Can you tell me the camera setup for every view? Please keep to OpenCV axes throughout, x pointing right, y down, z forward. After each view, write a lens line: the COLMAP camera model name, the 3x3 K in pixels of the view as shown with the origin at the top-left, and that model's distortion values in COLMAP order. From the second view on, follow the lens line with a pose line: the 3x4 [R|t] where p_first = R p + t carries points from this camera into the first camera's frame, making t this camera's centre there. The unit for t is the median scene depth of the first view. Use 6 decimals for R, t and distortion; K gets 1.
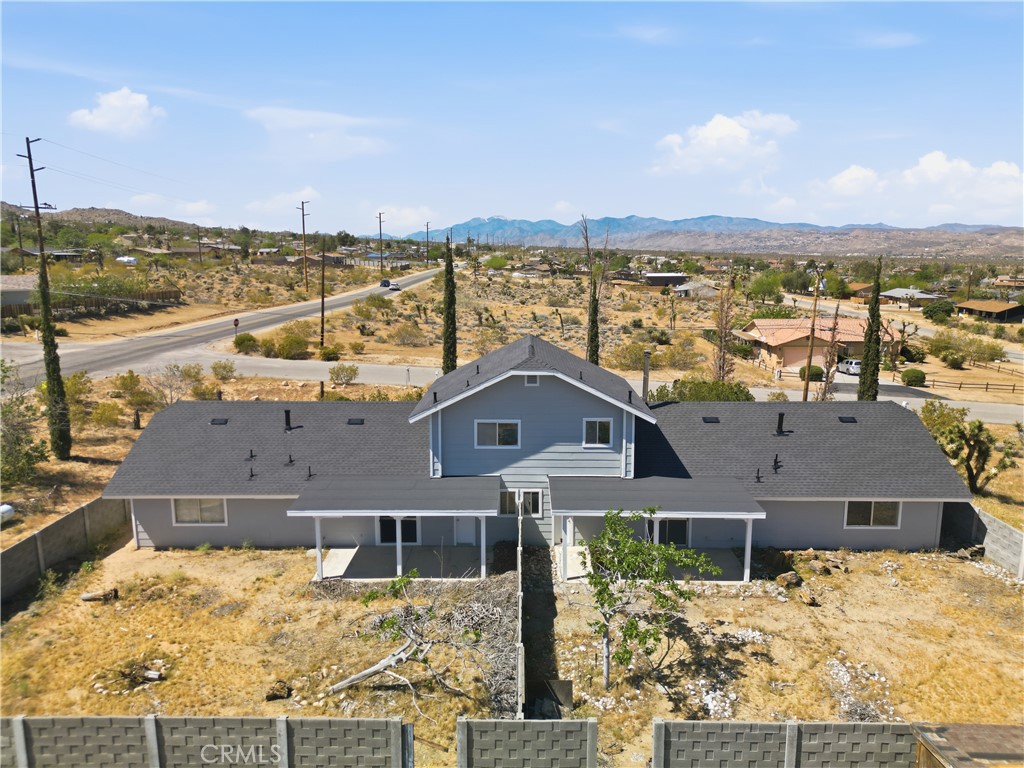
lens RADIAL K [[718.7, 0, 516.7], [0, 718.7, 383.6], [0, 0, 1]] dist [-0.003632, -0.000881]
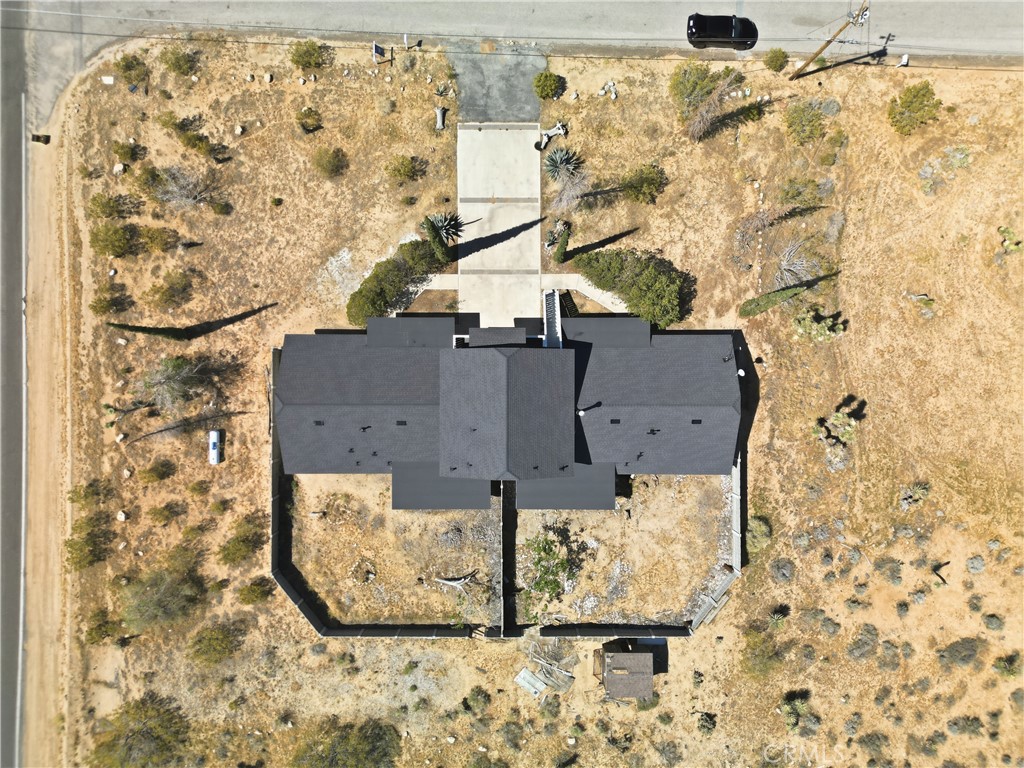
lens RADIAL K [[718.7, 0, 509.3], [0, 718.7, 384.2], [0, 0, 1]] dist [-0.003632, -0.000881]
pose [[0.999908, -0.009053, 0.010108, 0.009470], [-0.008230, 0.187649, 0.982202, -2.244685], [-0.010788, -0.982194, 0.187557, 1.077982]]
